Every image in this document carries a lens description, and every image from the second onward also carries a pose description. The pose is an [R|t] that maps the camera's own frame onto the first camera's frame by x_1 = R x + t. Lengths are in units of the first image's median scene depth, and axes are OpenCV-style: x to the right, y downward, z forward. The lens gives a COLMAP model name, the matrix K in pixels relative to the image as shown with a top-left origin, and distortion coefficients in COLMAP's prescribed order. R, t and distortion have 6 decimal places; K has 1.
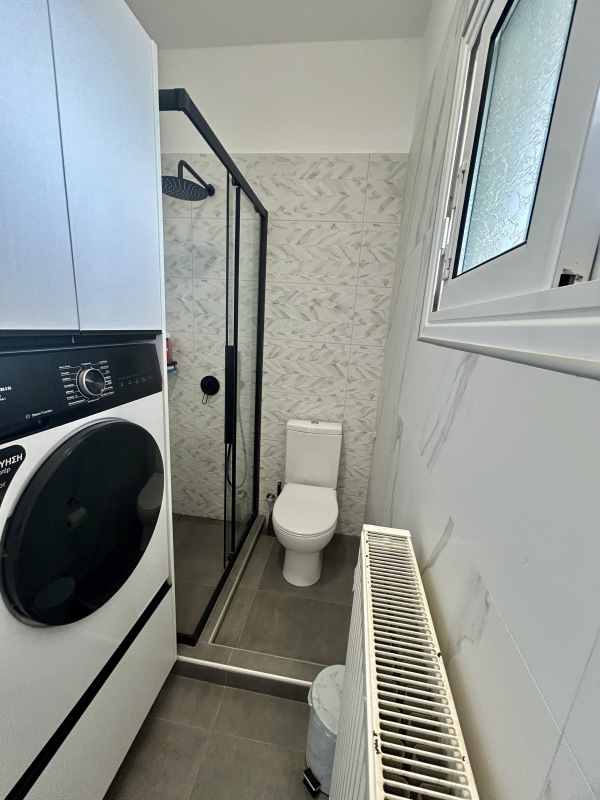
lens RADIAL K [[324.1, 0, 299.8], [0, 324.1, 399.6], [0, 0, 1]] dist [0.012199, 0.000968]
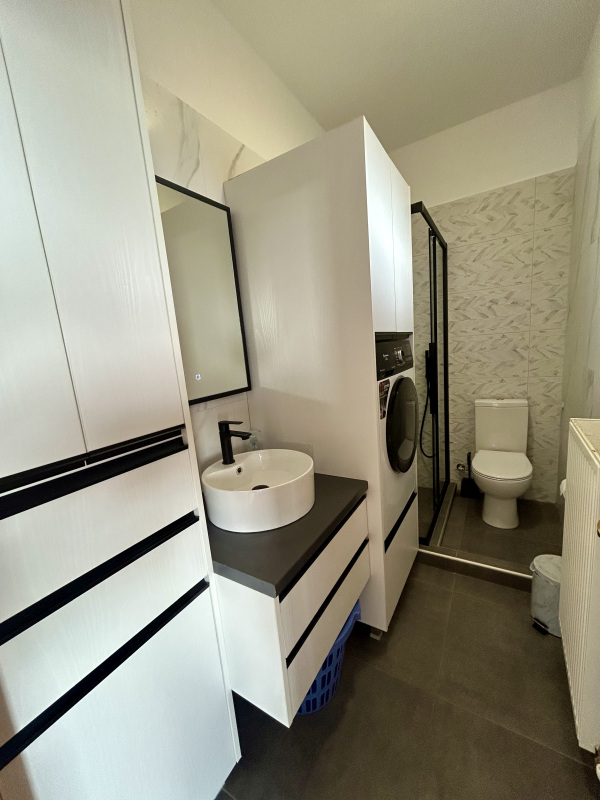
lens RADIAL K [[324.1, 0, 303.8], [0, 324.1, 402.1], [0, 0, 1]] dist [0.012199, 0.000968]
pose [[0.915468, -0.074755, -0.395386, -0.153073], [0.051904, 0.996321, -0.068196, 0.132849], [0.399029, 0.041909, 0.915980, -0.432742]]
